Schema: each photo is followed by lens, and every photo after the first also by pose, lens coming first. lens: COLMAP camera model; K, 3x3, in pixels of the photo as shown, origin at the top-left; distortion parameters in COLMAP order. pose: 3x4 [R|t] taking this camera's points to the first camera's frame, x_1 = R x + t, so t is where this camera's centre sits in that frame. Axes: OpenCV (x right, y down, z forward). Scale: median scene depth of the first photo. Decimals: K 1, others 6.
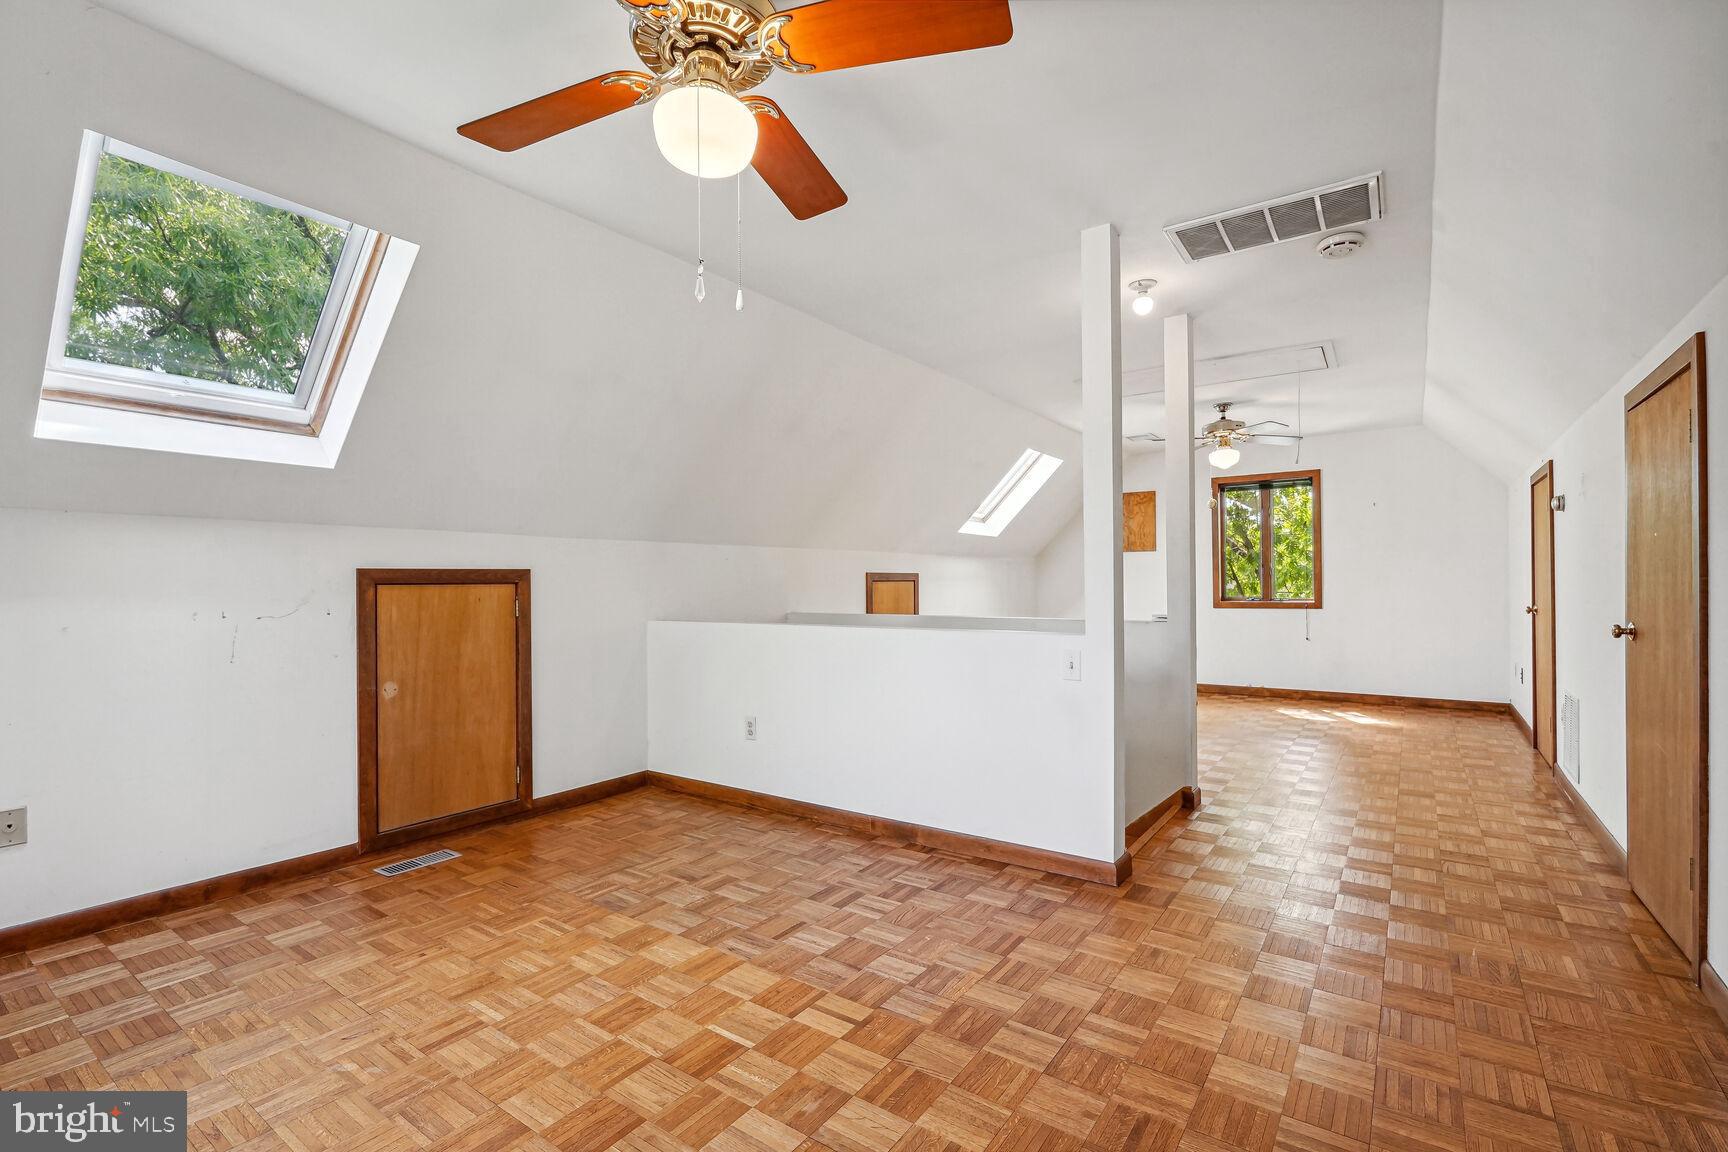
lens RADIAL K [[787.2, 0, 866.0], [0, 787.2, 579.1], [0, 0, 1]] dist [-0.005802, 0.002063]
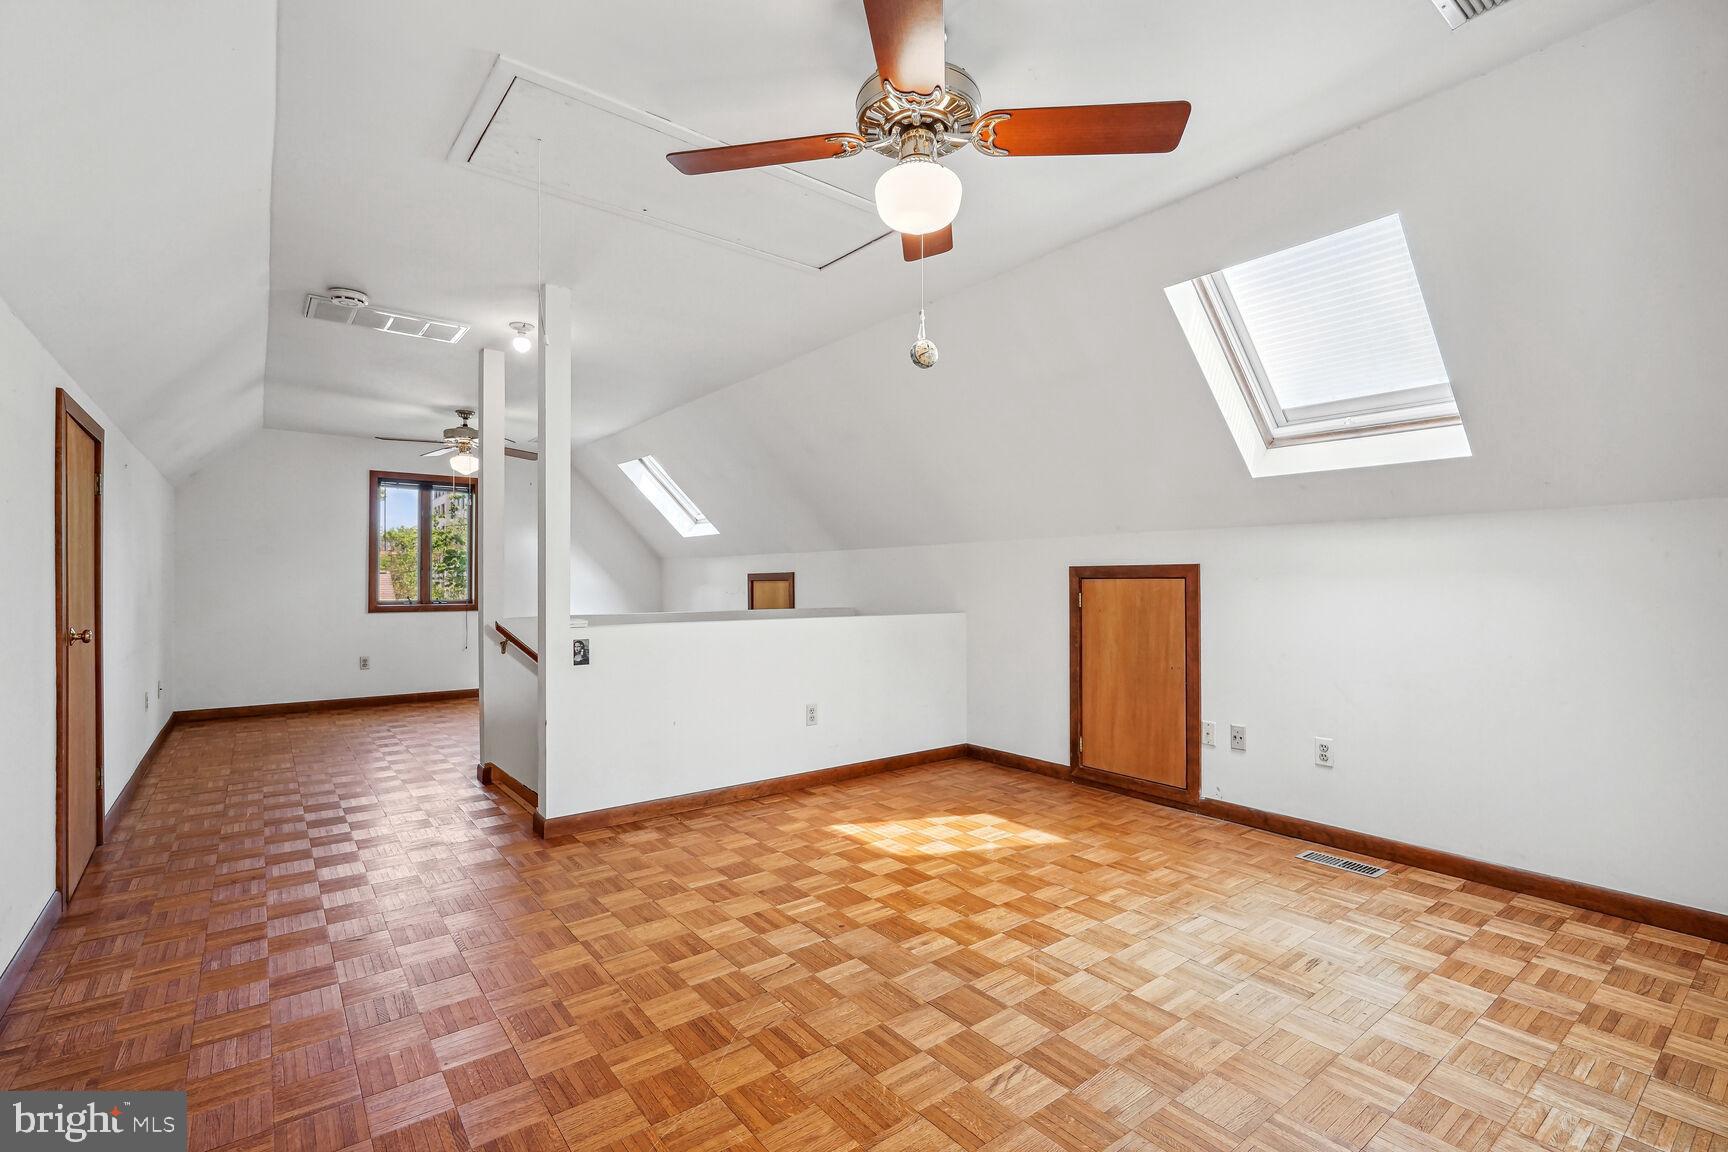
lens RADIAL K [[787.2, 0, 867.5], [0, 787.2, 581.0], [0, 0, 1]] dist [-0.005802, 0.002063]
pose [[-0.294748, 0.004454, -0.955565, 1.086080], [0.013149, 0.999913, 0.000605, 0.003583], [0.955484, -0.012387, -0.294781, 1.511602]]
